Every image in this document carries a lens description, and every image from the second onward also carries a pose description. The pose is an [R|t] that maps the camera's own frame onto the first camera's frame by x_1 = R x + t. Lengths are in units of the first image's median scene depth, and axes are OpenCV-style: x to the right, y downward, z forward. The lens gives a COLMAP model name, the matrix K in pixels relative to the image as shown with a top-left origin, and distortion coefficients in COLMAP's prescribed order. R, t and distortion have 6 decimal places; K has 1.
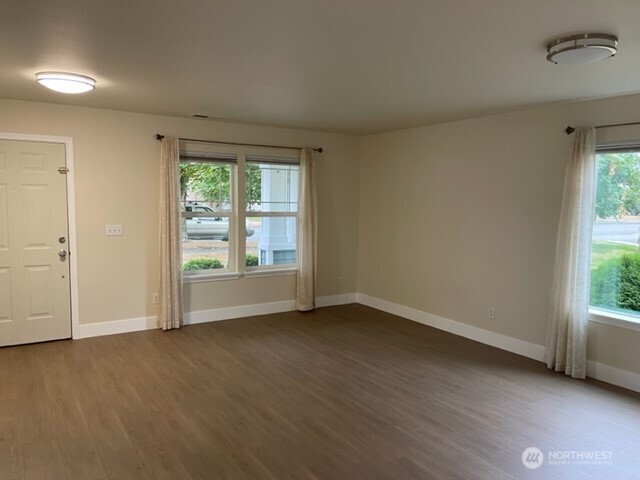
lens RADIAL K [[484.7, 0, 318.0], [0, 484.7, 239.5], [0, 0, 1]] dist [0.084555, -0.108471]
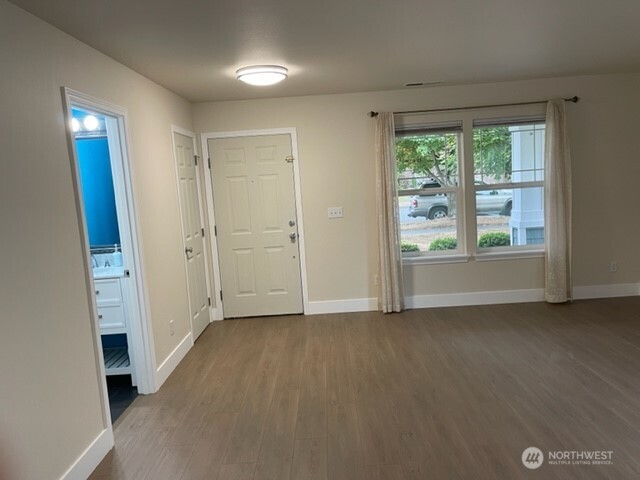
lens RADIAL K [[484.7, 0, 318.0], [0, 484.7, 239.5], [0, 0, 1]] dist [0.084555, -0.108471]
pose [[0.835149, -0.004626, -0.550005, 0.108607], [0.032014, 0.998678, 0.040211, -0.004626], [0.549092, -0.051190, 0.834193, 0.119003]]
